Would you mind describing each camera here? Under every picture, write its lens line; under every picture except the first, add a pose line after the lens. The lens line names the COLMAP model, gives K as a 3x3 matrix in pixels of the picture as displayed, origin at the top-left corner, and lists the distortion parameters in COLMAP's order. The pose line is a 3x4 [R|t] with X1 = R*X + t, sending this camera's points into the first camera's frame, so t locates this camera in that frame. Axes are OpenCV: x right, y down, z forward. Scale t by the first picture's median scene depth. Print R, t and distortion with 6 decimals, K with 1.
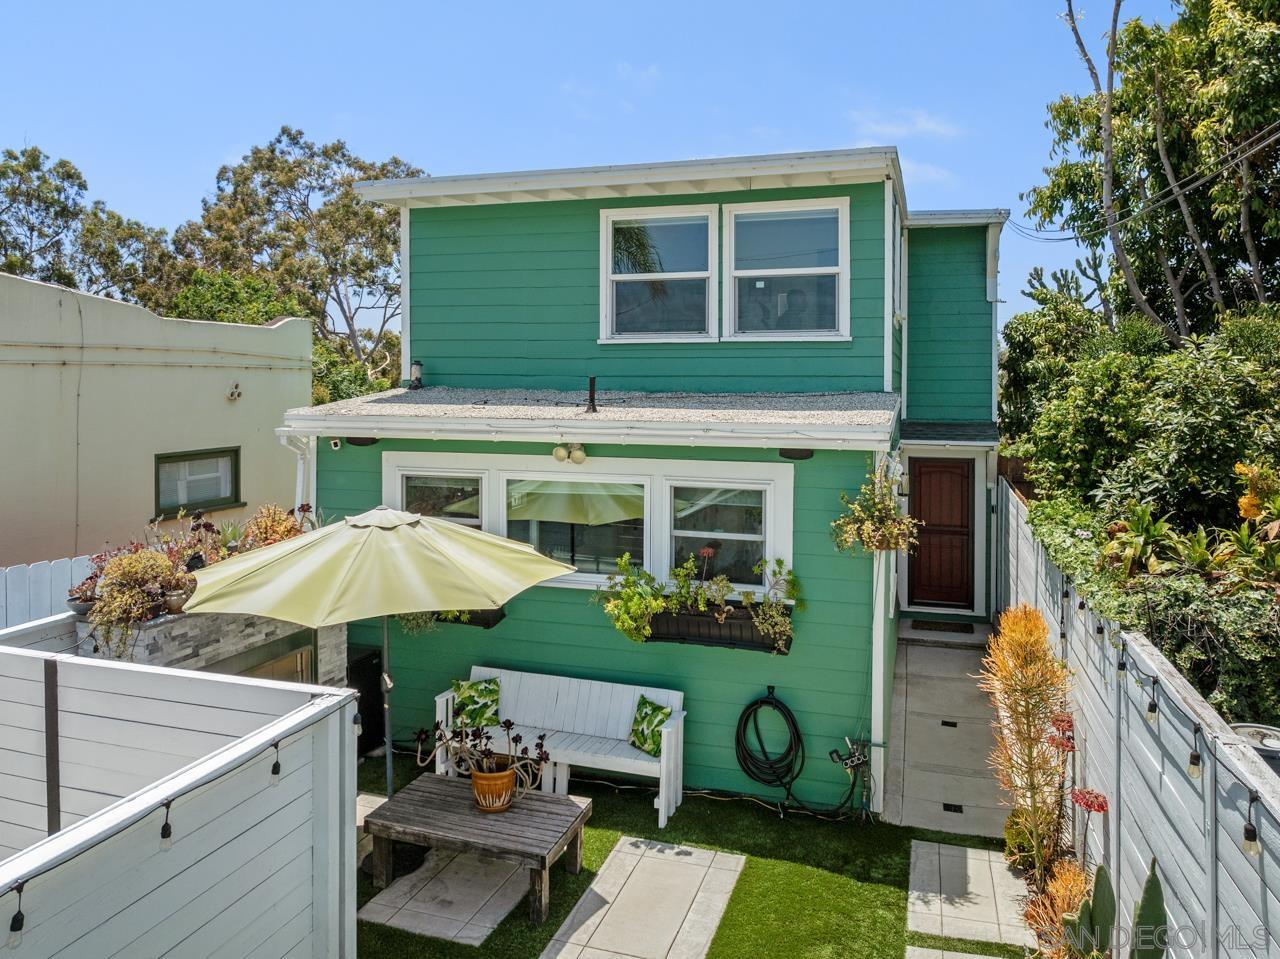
lens RADIAL K [[903.9, 0, 640.0], [0, 903.9, 479.5], [0, 0, 1]] dist [-0.026997, -0.003372]
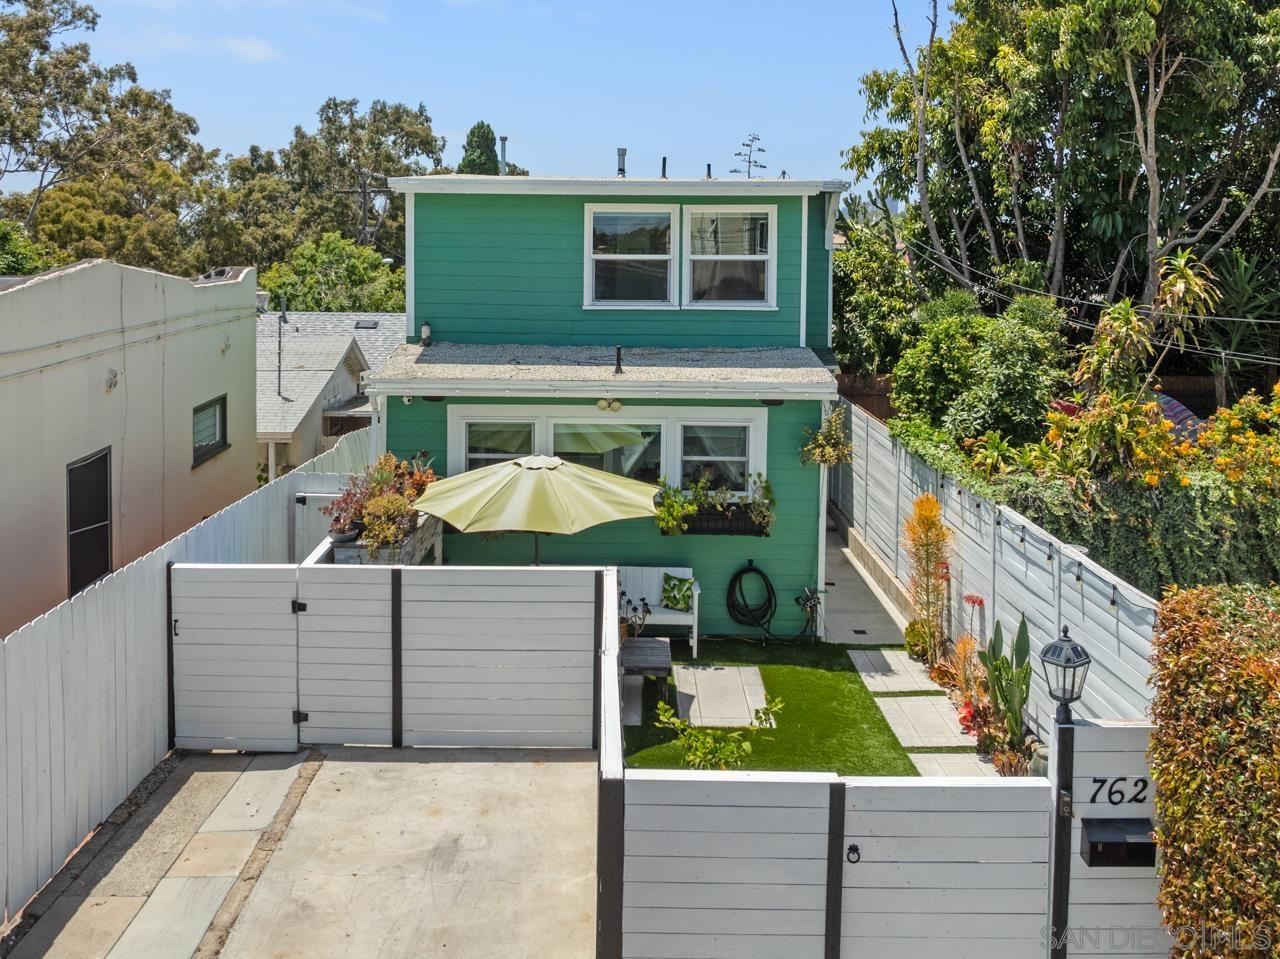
lens RADIAL K [[1022.7, 0, 639.0], [0, 1022.7, 455.8], [0, 0, 1]] dist [-0.013311, -0.002390]
pose [[0.958178, -0.050589, 0.281665, -0.477394], [0.026432, 0.995688, 0.088917, -0.088197], [-0.284948, -0.077753, 0.955384, -0.506494]]
